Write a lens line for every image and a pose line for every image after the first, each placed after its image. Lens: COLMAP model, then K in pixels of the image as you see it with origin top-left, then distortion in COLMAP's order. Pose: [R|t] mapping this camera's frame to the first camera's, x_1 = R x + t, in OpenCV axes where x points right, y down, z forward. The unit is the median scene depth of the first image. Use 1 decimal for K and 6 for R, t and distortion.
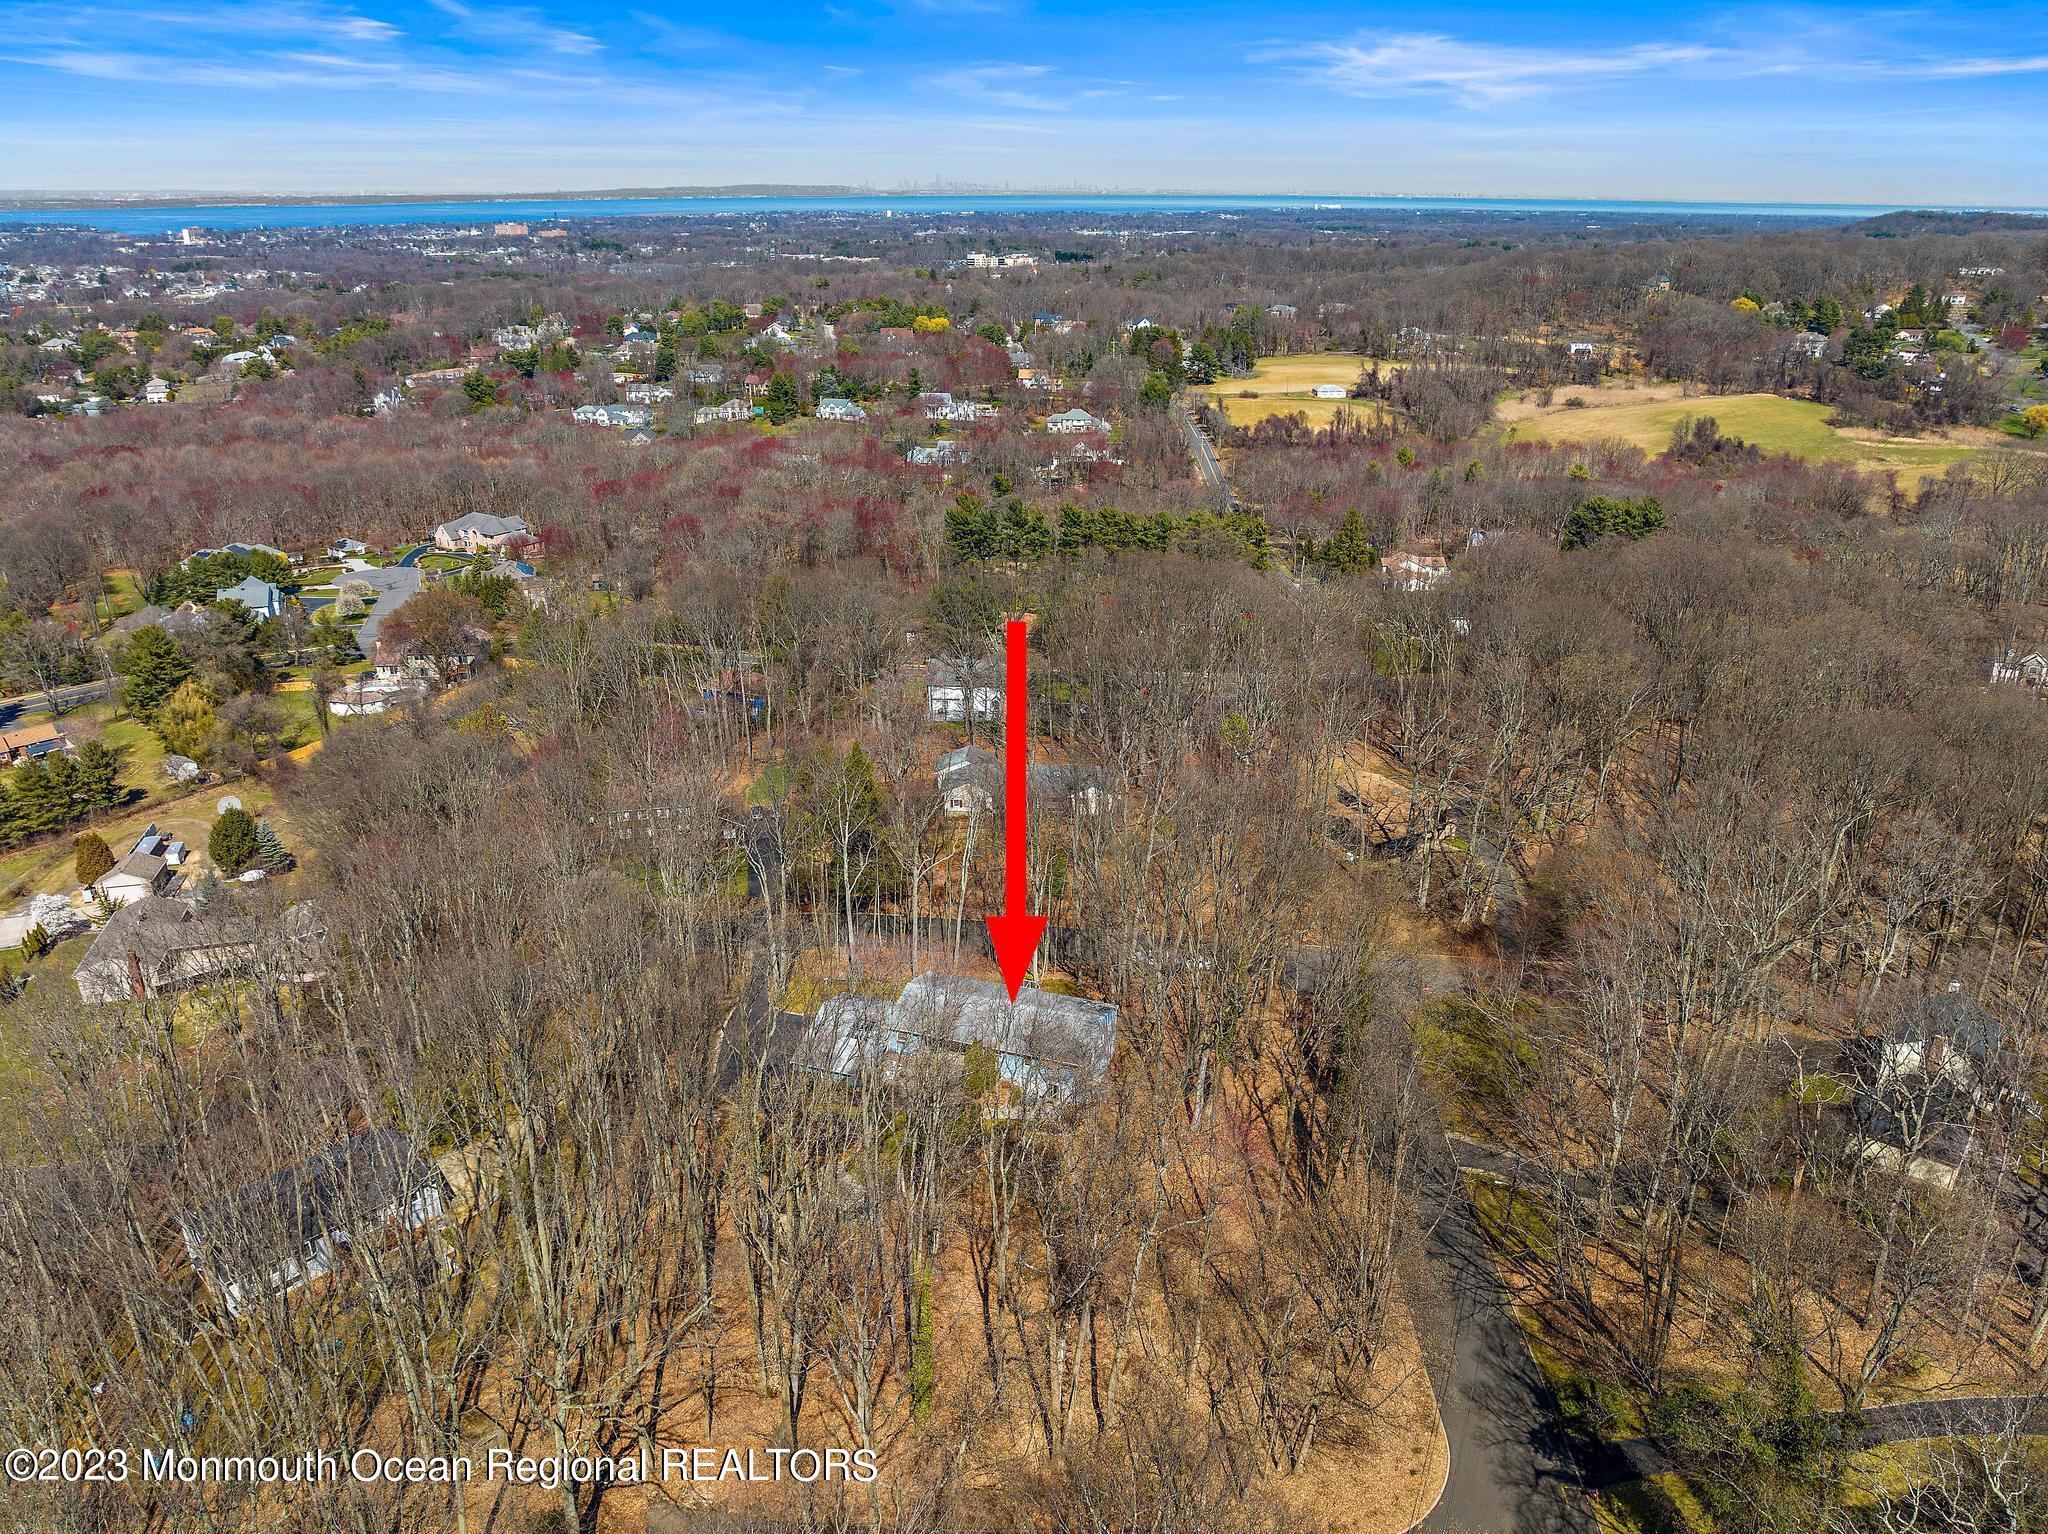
lens RADIAL K [[1443.6, 0, 1024.0], [0, 1443.6, 767.0], [0, 0, 1]] dist [-0.035937, 0.005094]
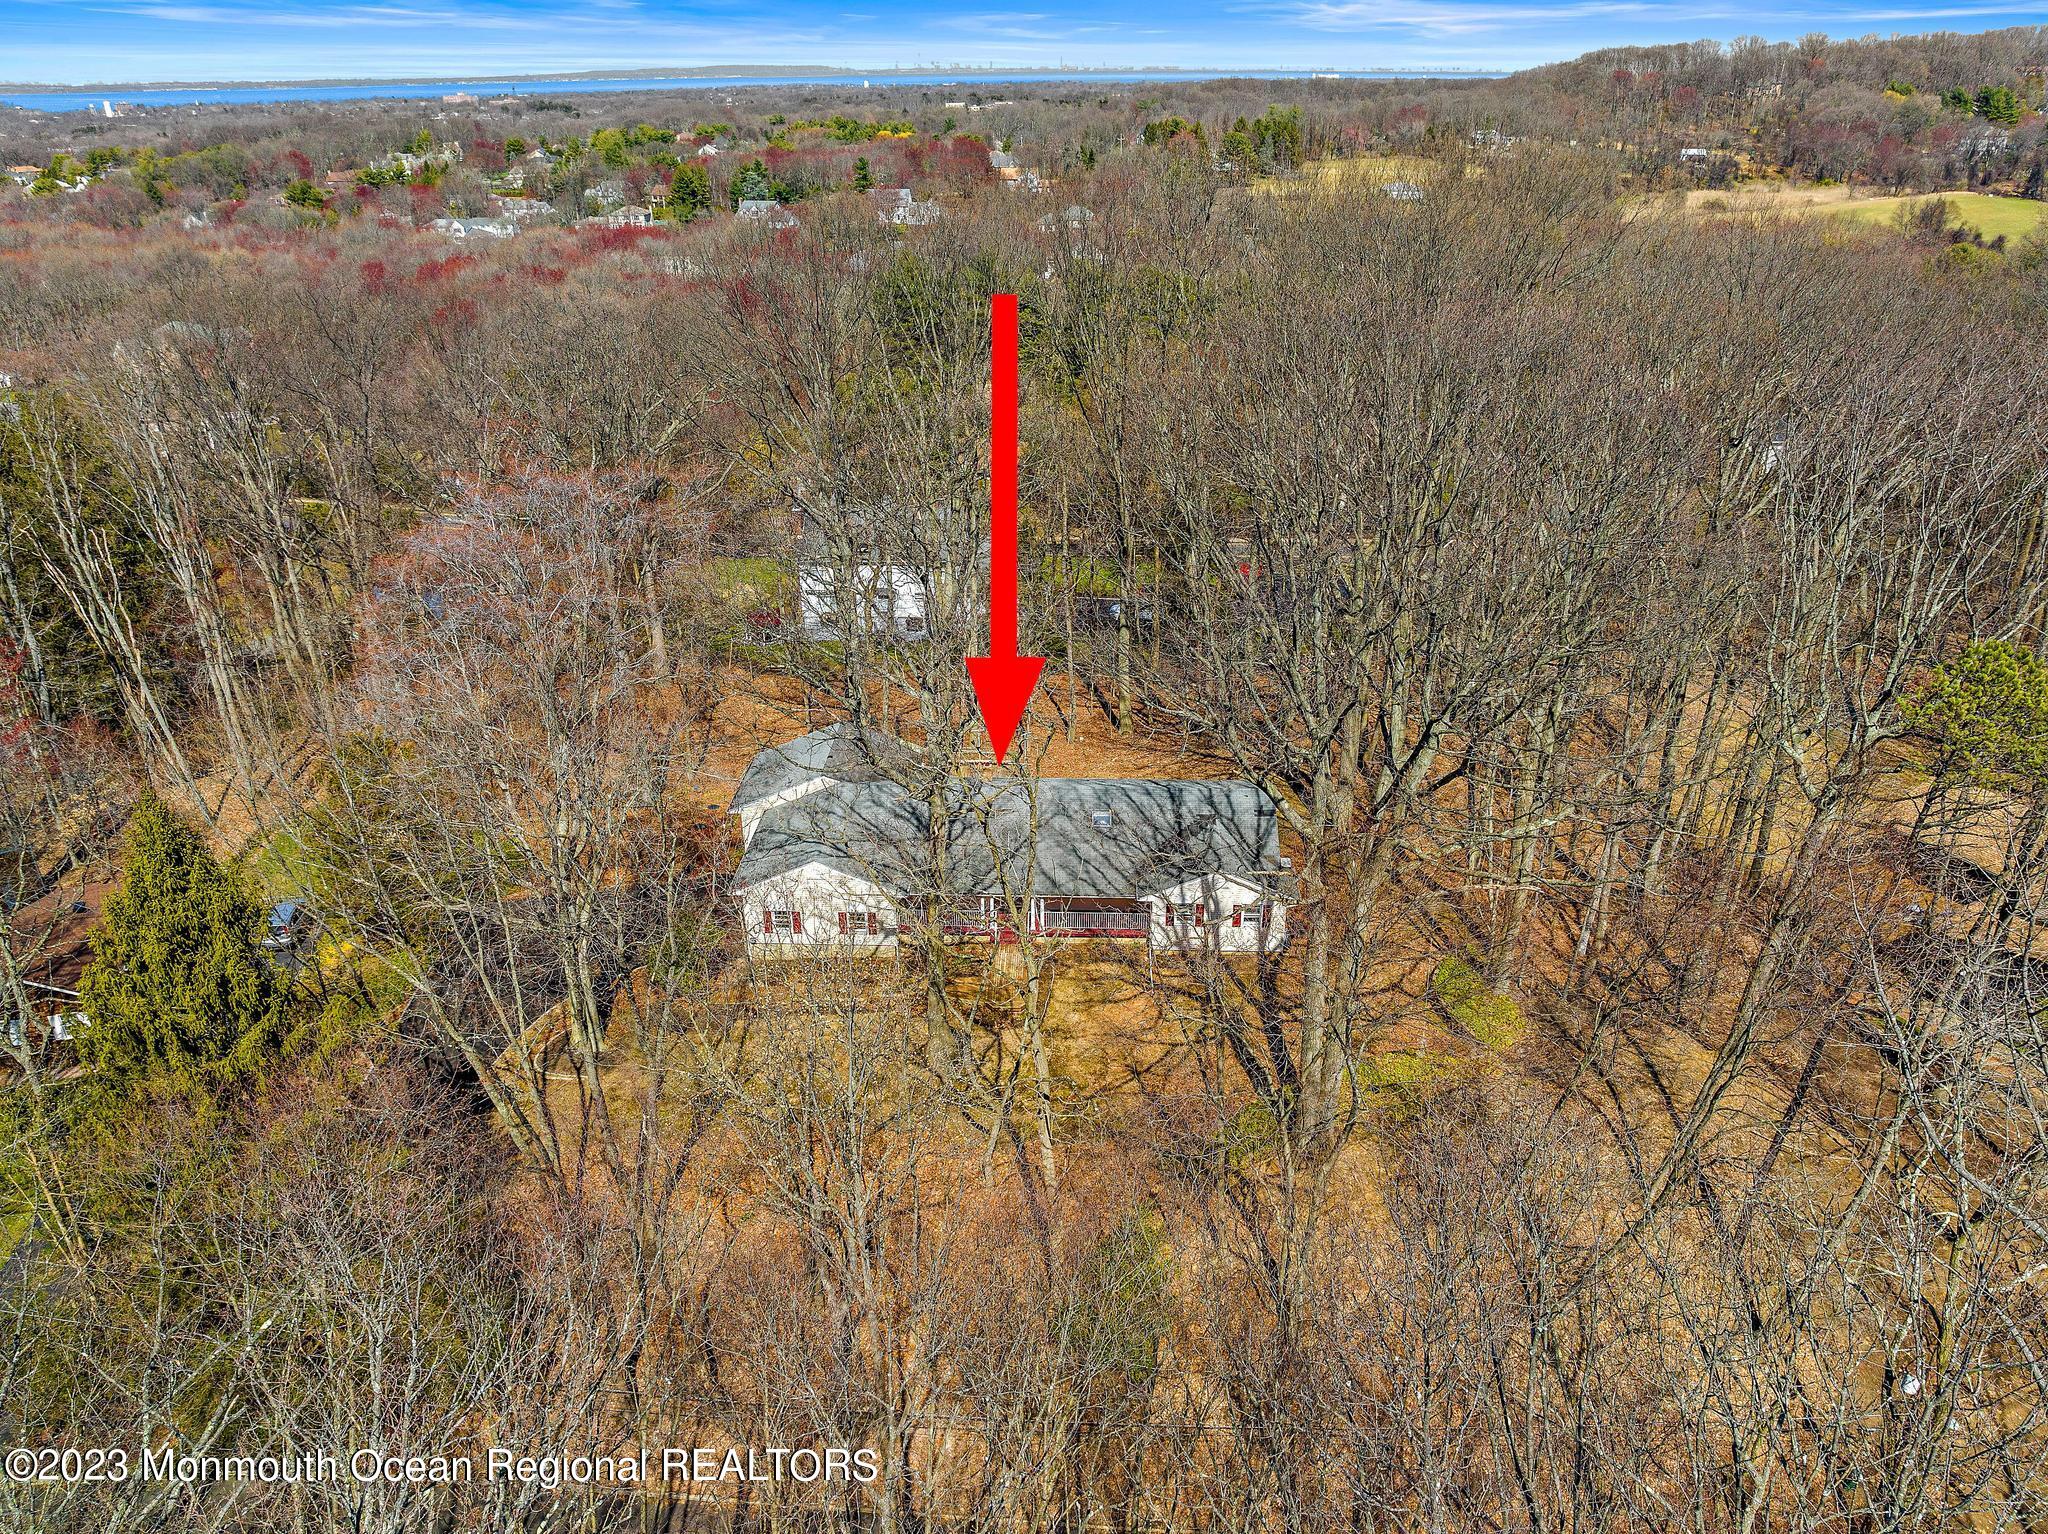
lens RADIAL K [[1443.6, 0, 1024.0], [0, 1443.6, 767.0], [0, 0, 1]] dist [-0.035937, 0.005094]
pose [[0.999910, -0.012697, 0.004416, 0.001442], [0.012352, 0.997403, 0.070961, -0.008966], [-0.005305, -0.070900, 0.997469, 0.209046]]
